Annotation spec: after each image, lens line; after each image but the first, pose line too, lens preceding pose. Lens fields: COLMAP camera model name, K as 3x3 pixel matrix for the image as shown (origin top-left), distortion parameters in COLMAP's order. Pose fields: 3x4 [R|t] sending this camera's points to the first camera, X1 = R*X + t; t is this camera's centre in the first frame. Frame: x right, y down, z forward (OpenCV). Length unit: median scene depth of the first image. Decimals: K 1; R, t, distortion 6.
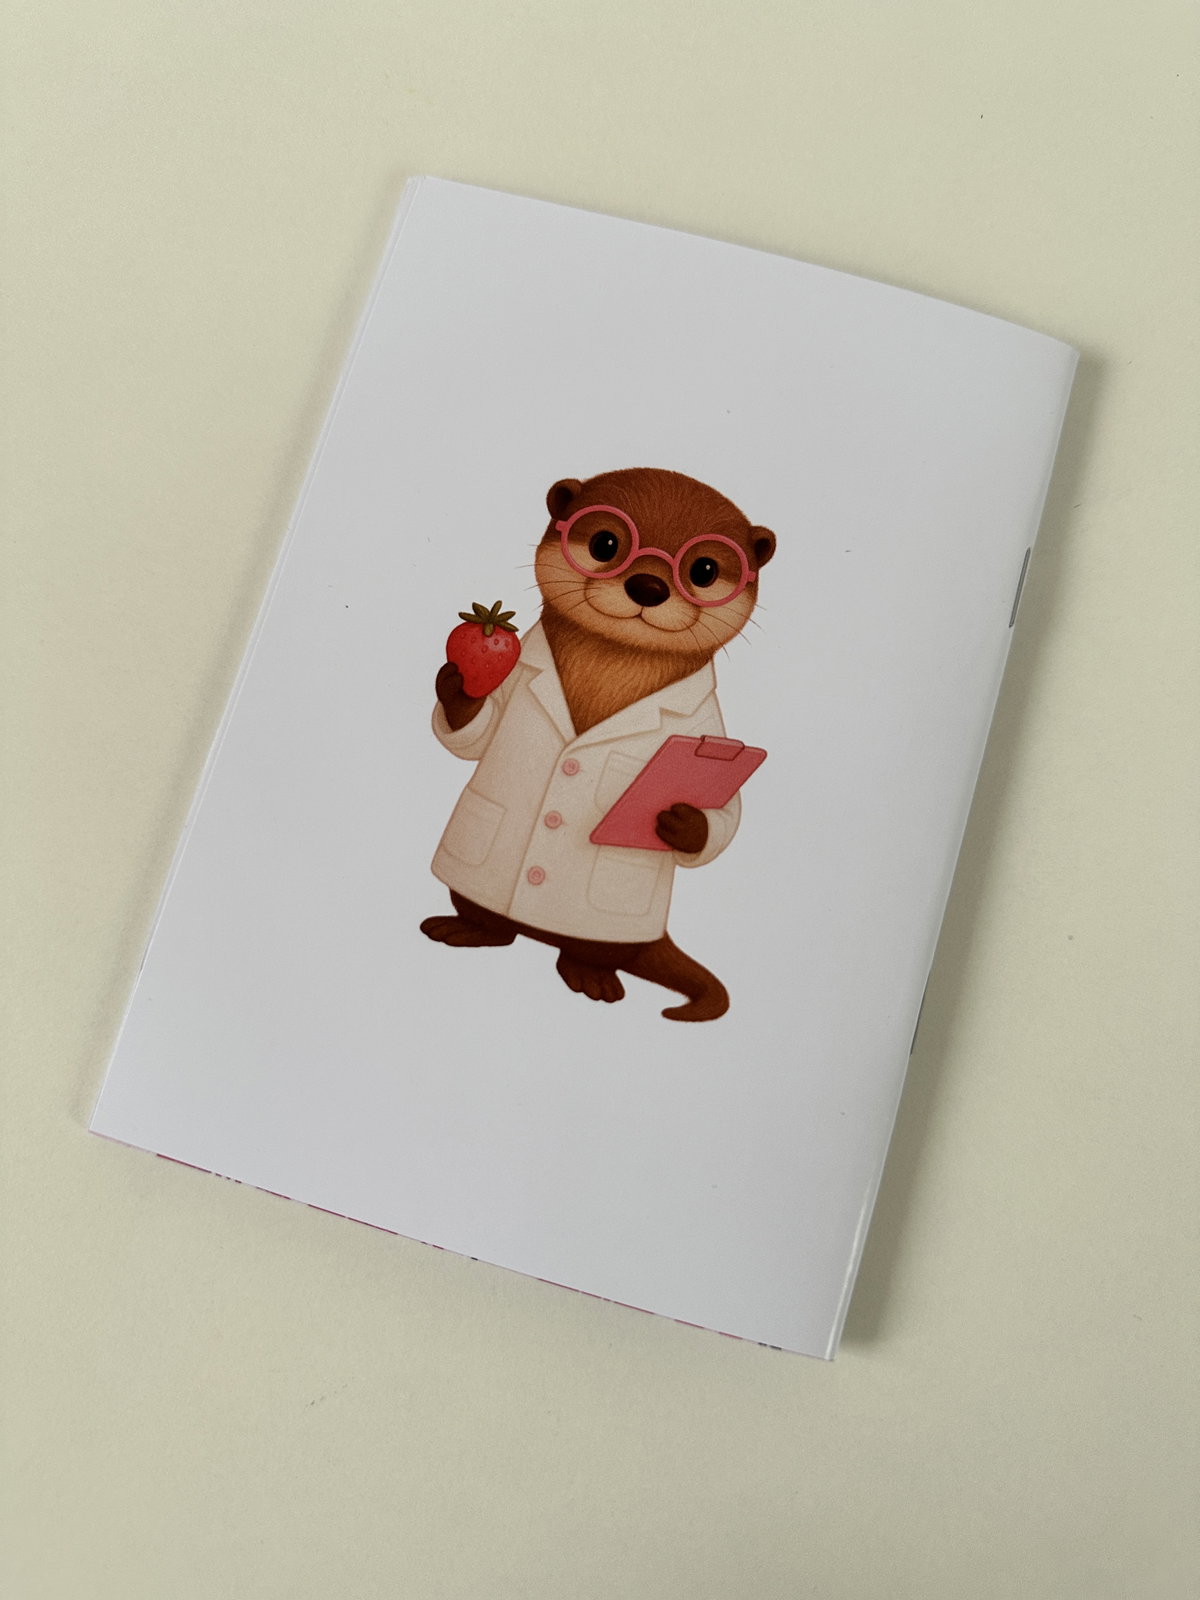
lens RADIAL K [[1135.4, 0, 602.0], [0, 1135.4, 794.3], [0, 0, 1]] dist [0.053467, -0.001488]
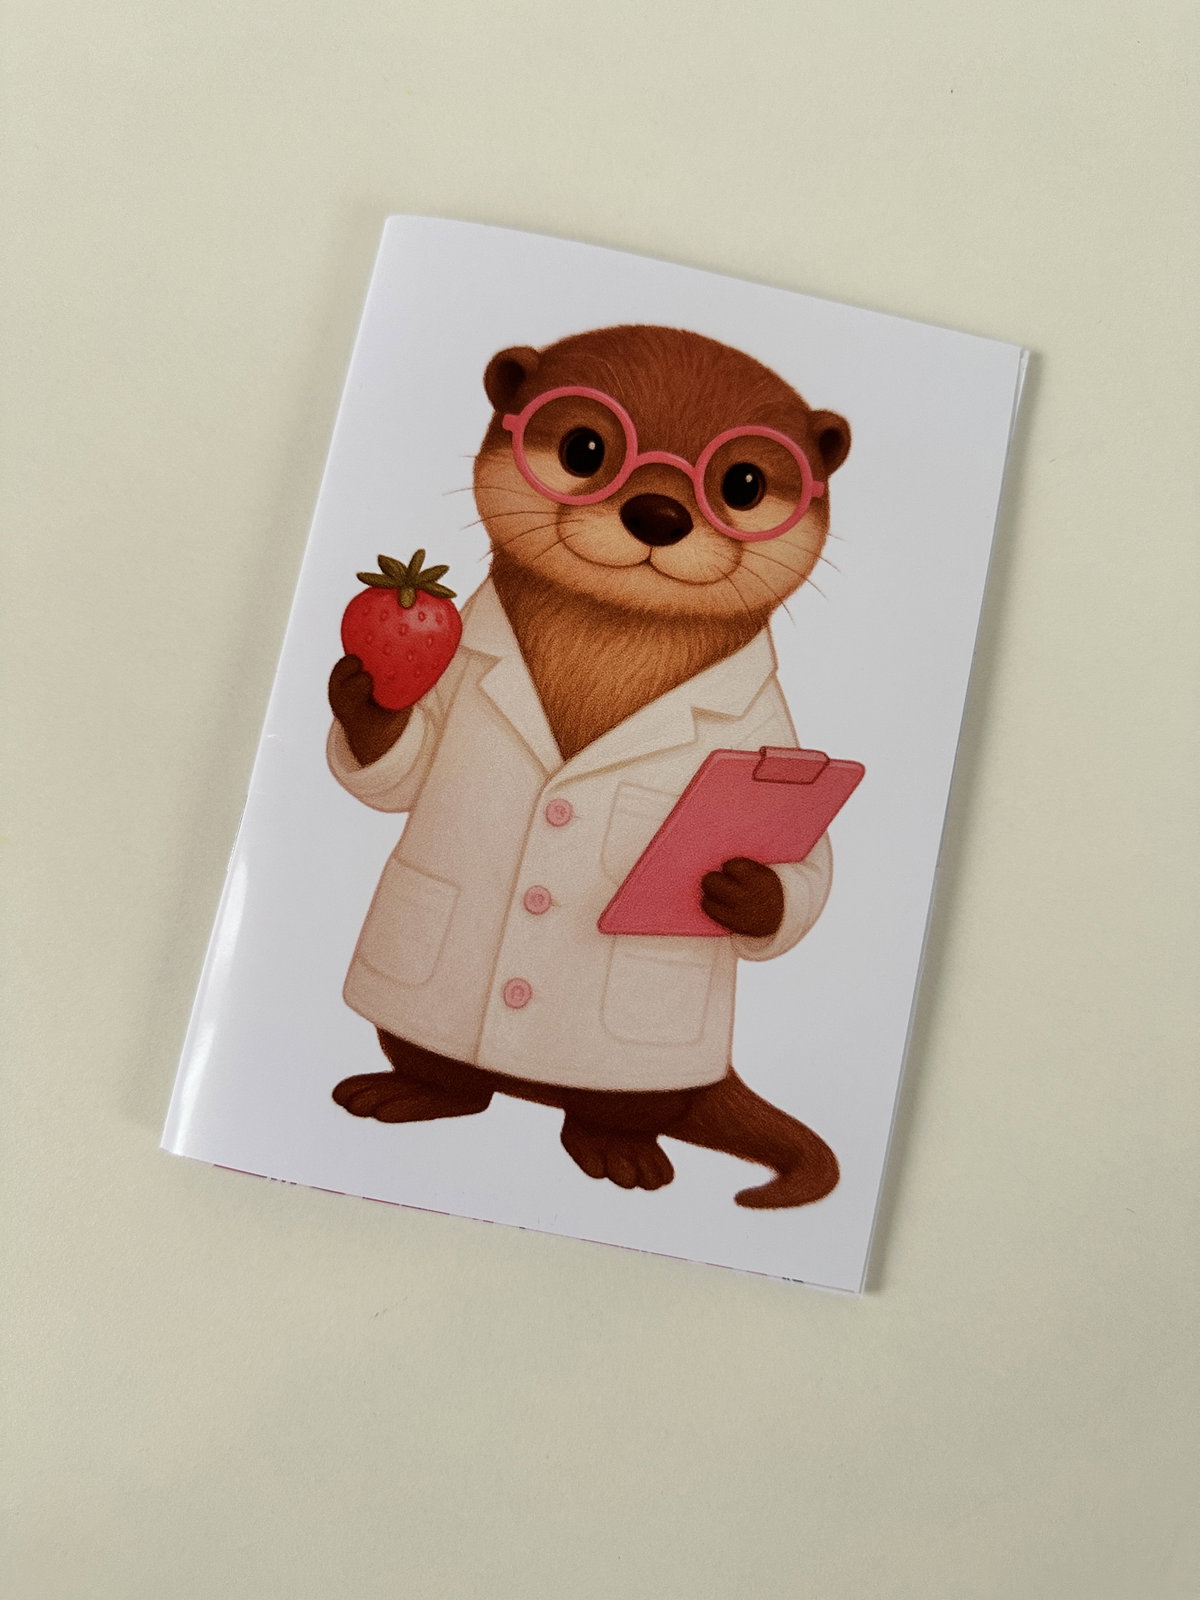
lens RADIAL K [[1135.4, 0, 594.0], [0, 1135.4, 810.5], [0, 0, 1]] dist [0.053467, -0.001488]
pose [[0.996407, -0.084108, 0.009944, -0.014212], [0.084673, 0.991871, -0.094985, 0.035886], [-0.001874, 0.095486, 0.995429, 0.381568]]
